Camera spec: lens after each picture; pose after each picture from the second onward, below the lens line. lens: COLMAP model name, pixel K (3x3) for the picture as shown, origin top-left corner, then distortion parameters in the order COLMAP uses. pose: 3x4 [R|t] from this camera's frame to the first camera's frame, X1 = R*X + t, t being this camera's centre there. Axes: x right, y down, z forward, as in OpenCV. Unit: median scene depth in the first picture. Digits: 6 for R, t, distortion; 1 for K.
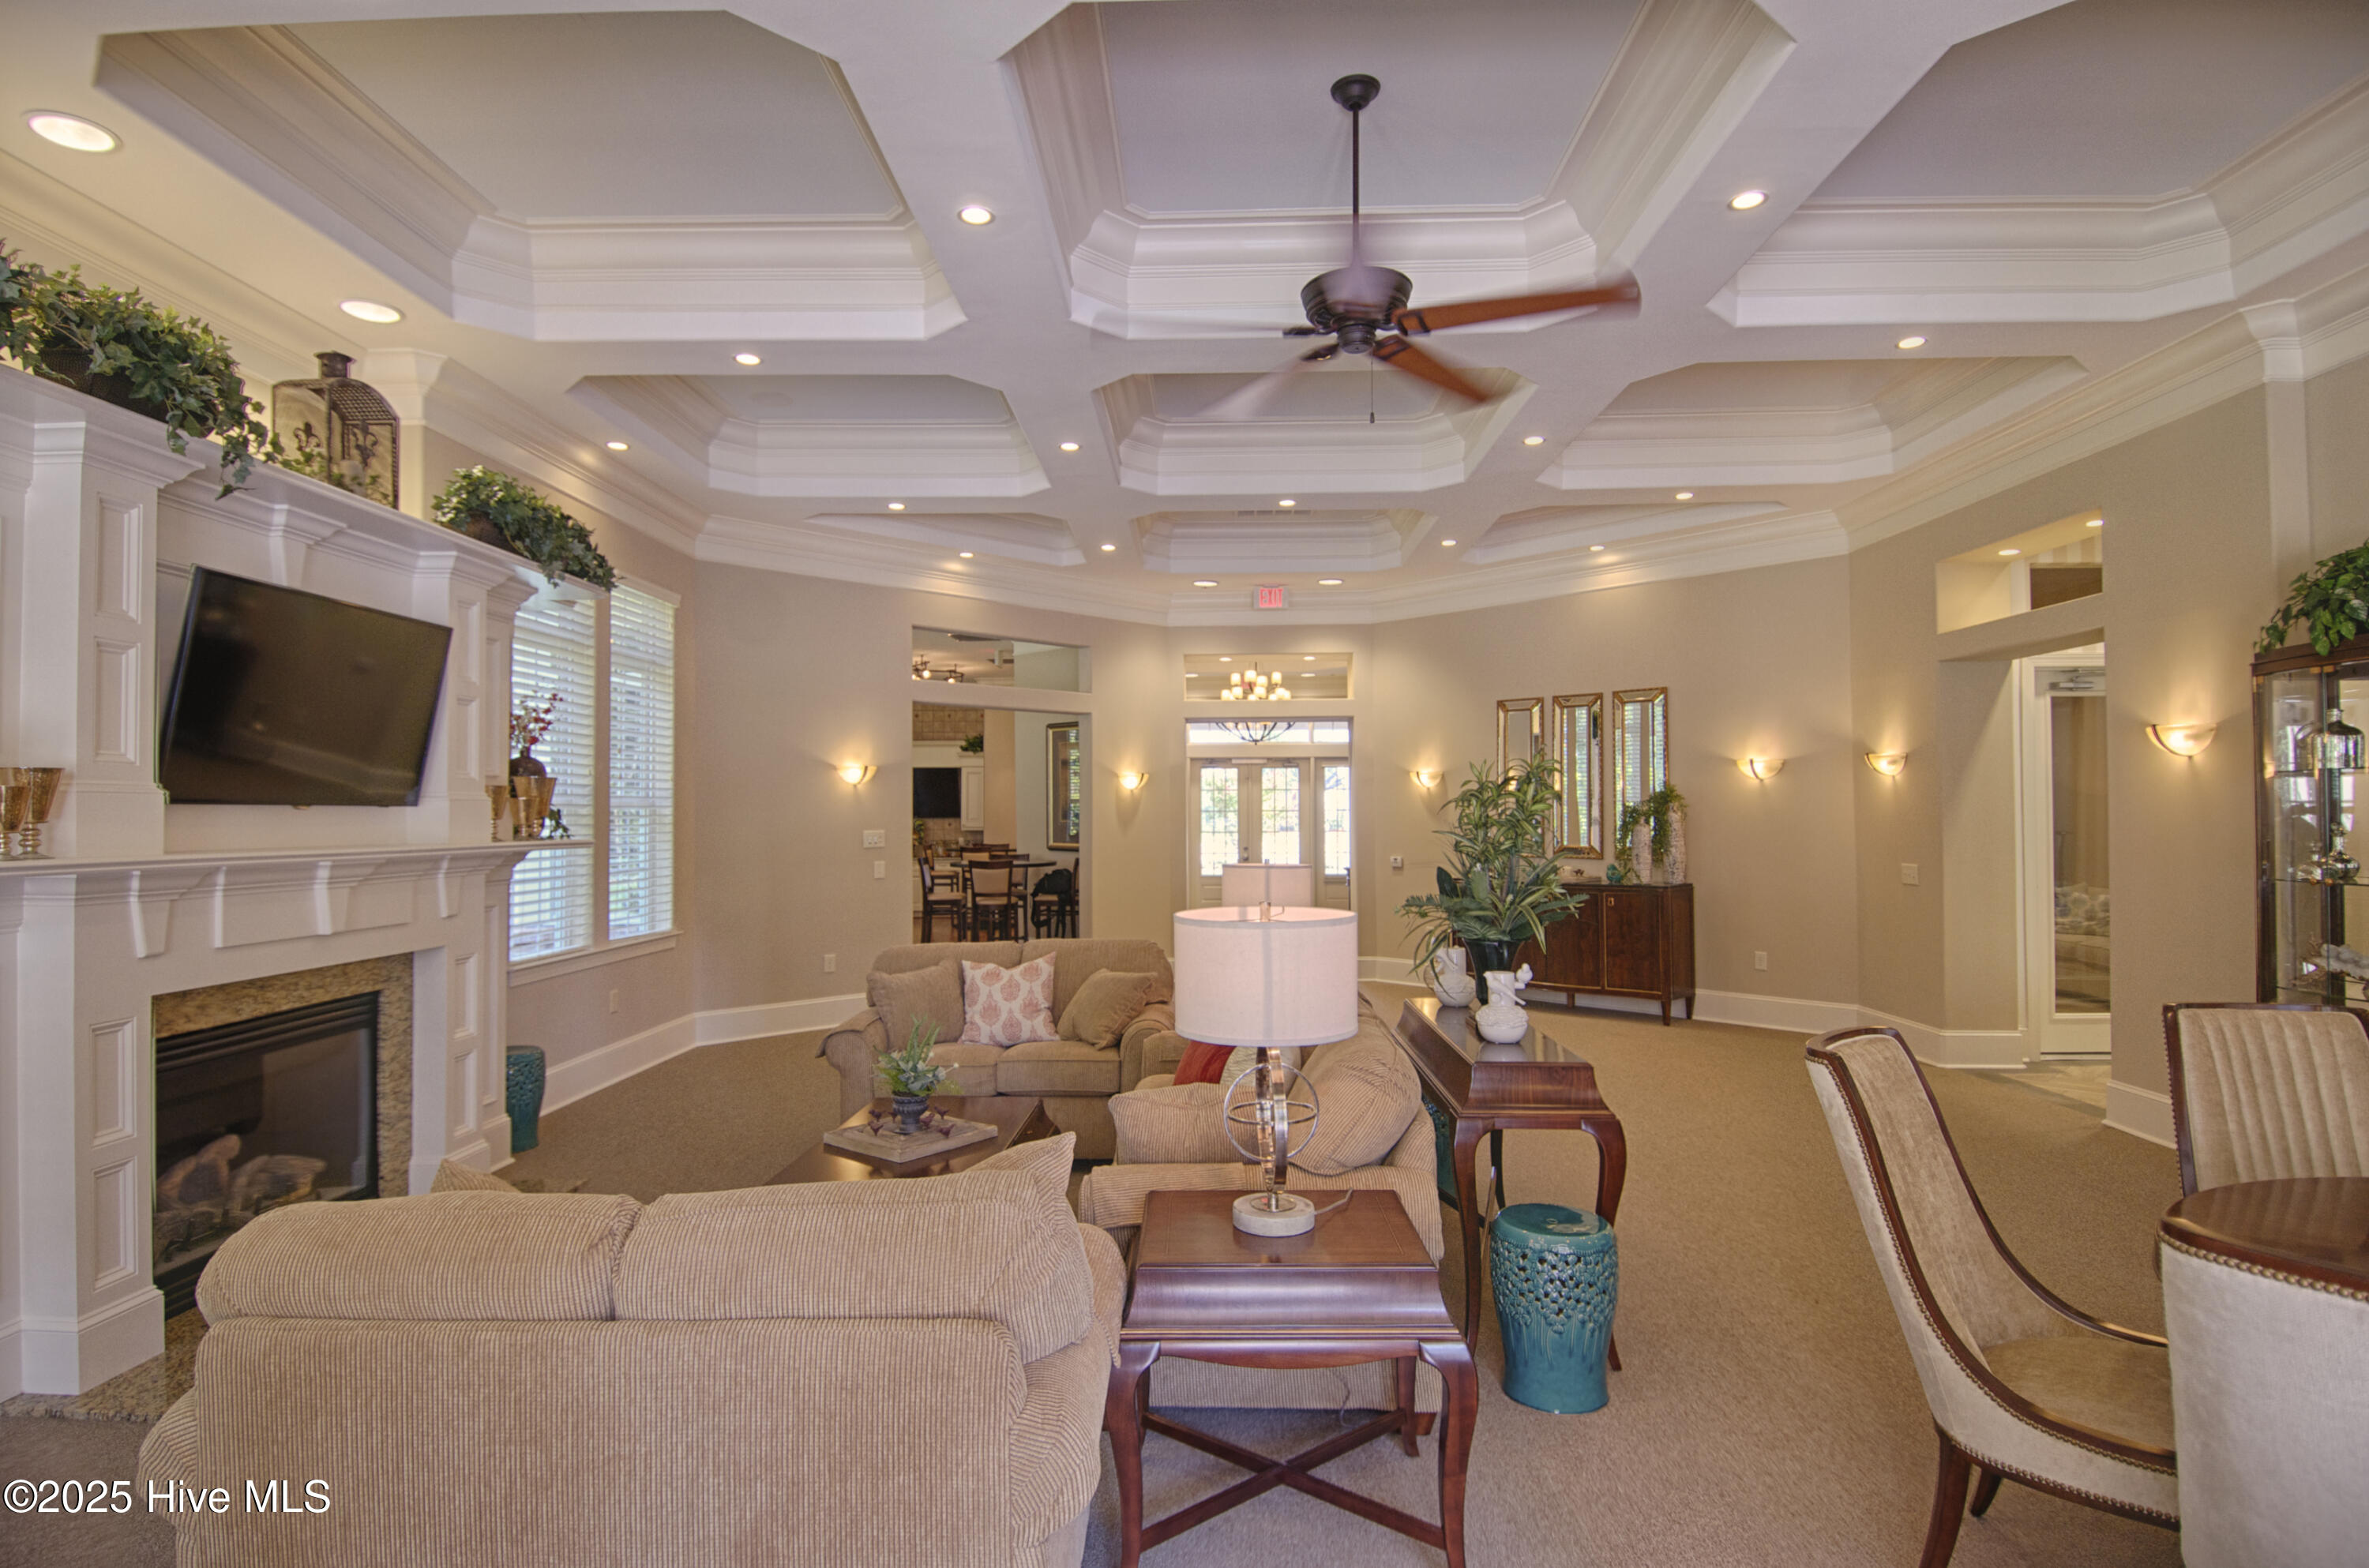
lens RADIAL K [[1240.2, 0, 1187.8], [0, 1240.2, 790.0], [0, 0, 1]] dist [0.001284, 0.000237]
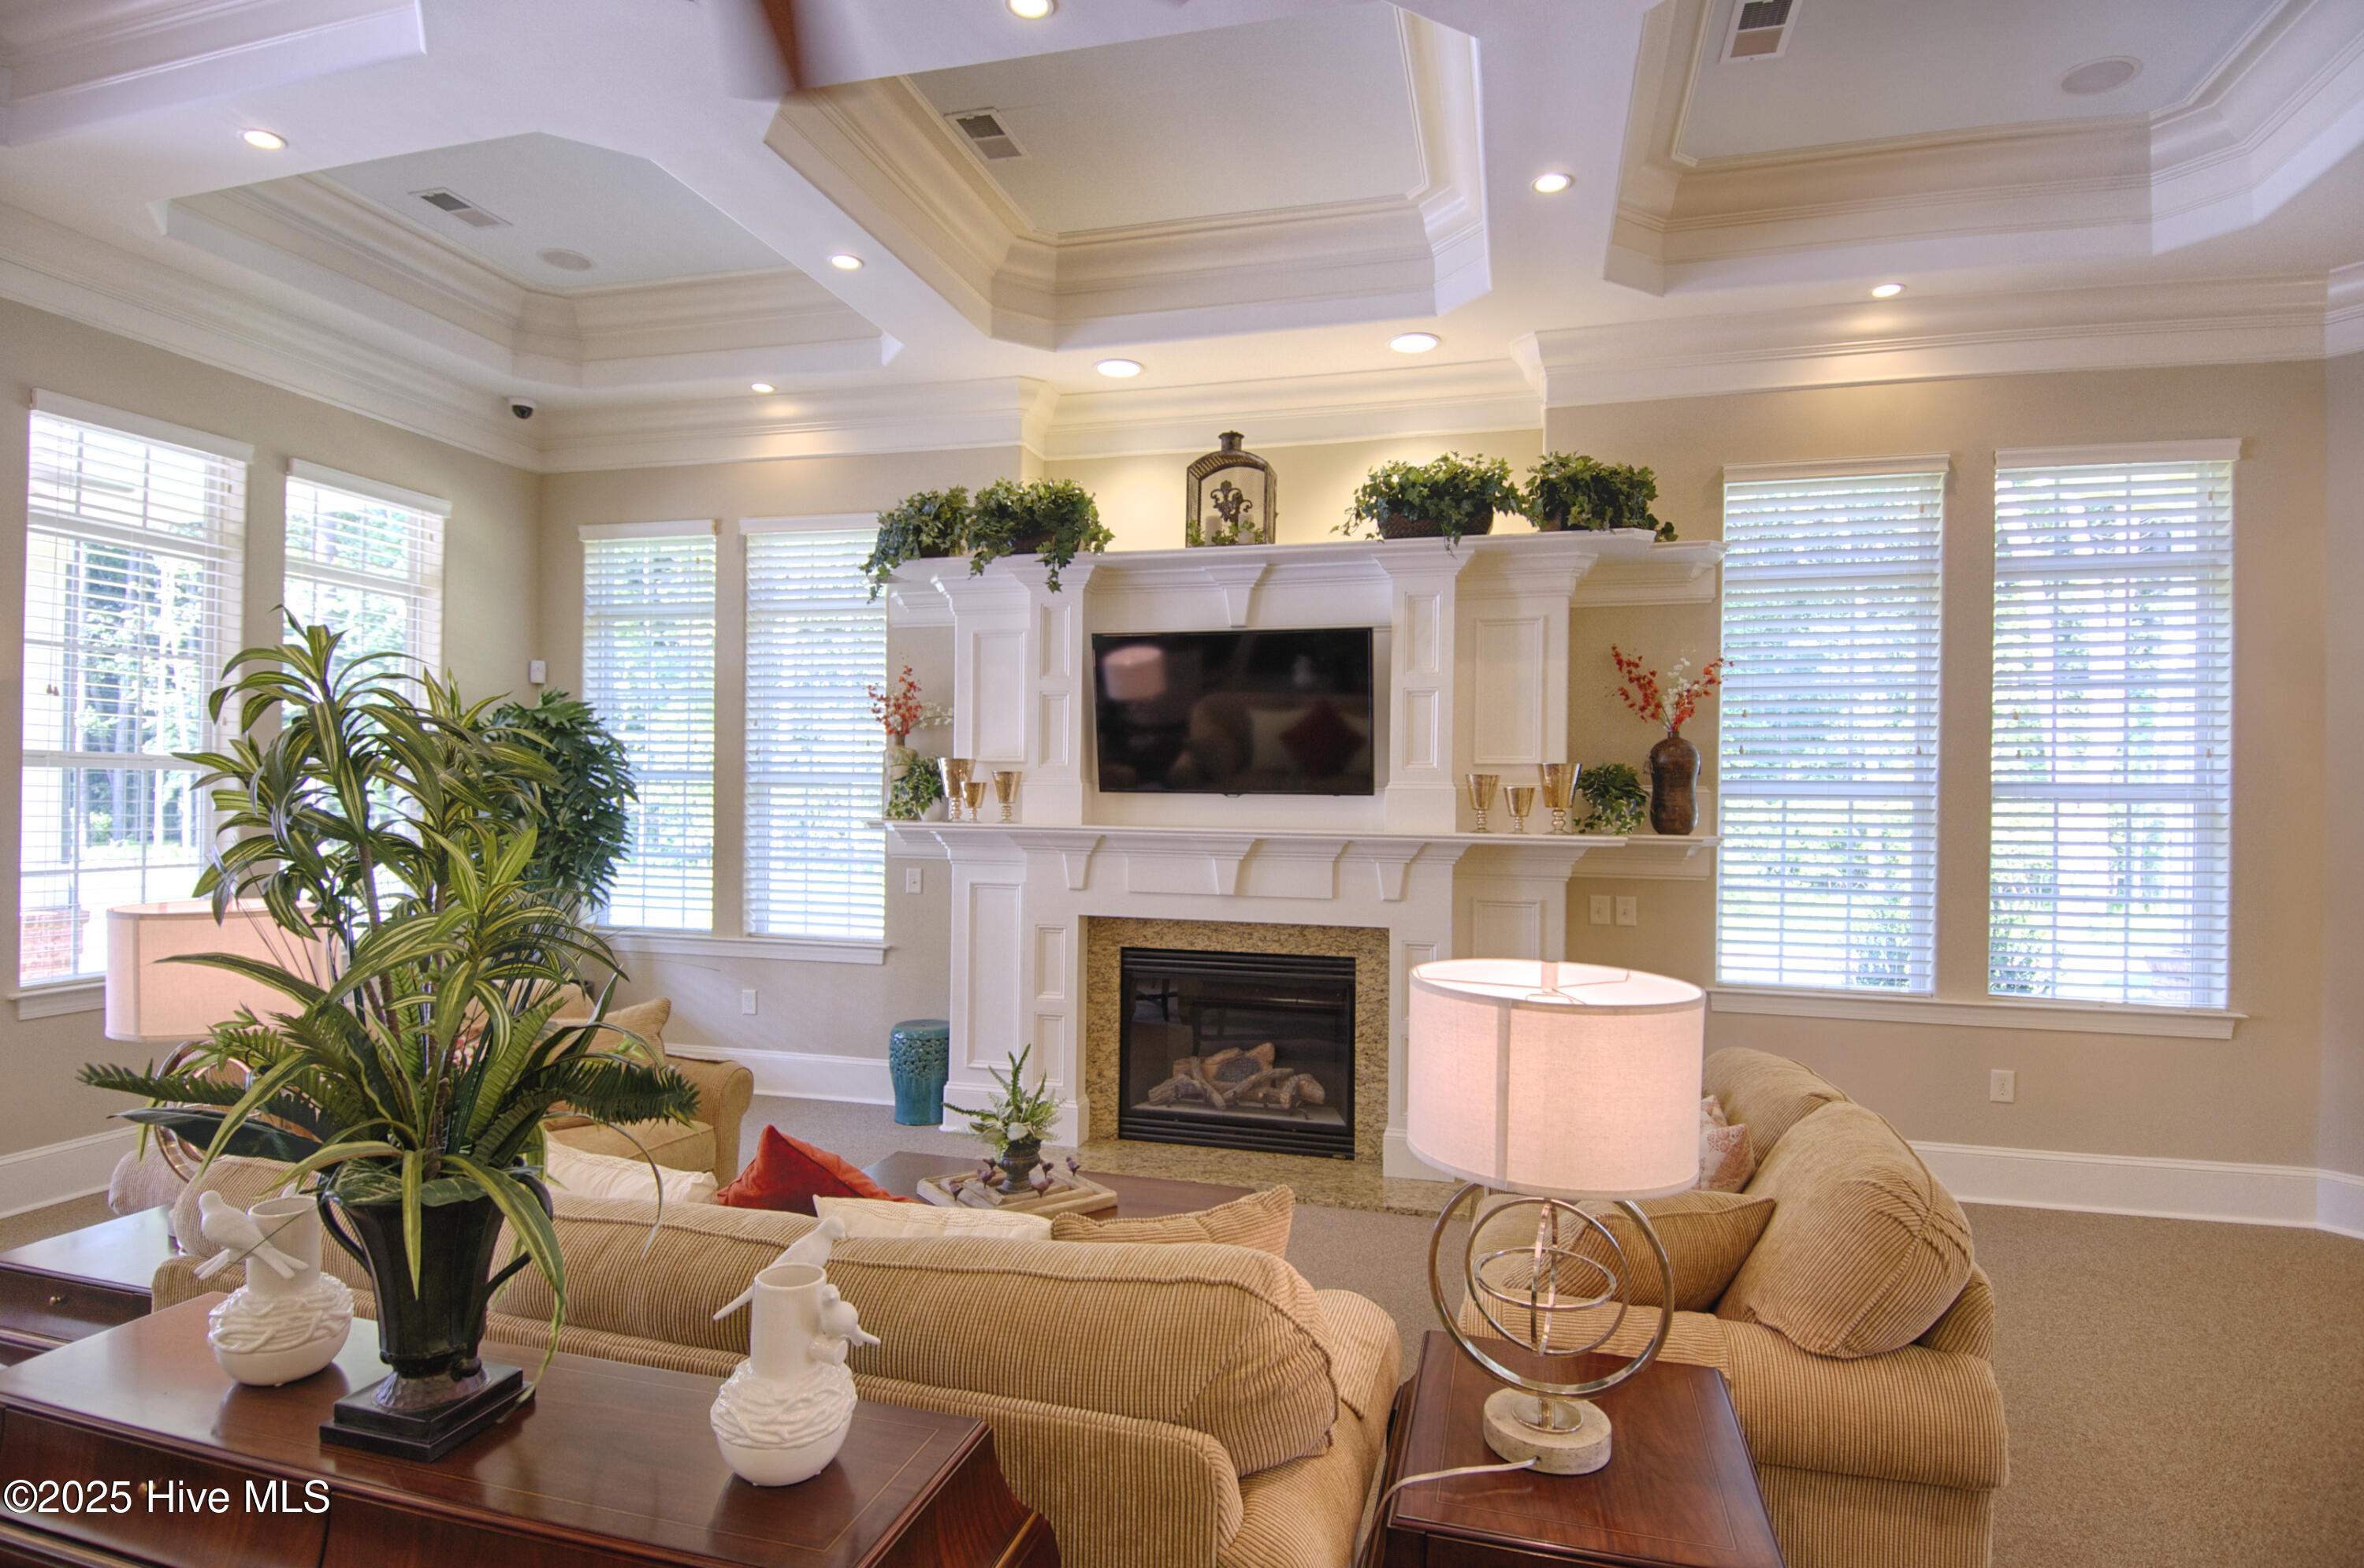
lens RADIAL K [[1208.7, 0, 1185.4], [0, 1208.7, 778.0], [0, 0, 1]] dist [-0.006224, -0.000658]
pose [[-0.256231, 0.000357, -0.966615, 0.470598], [0.009983, 0.999948, -0.002277, -0.001868], [0.966564, -0.010233, -0.256221, 1.169103]]
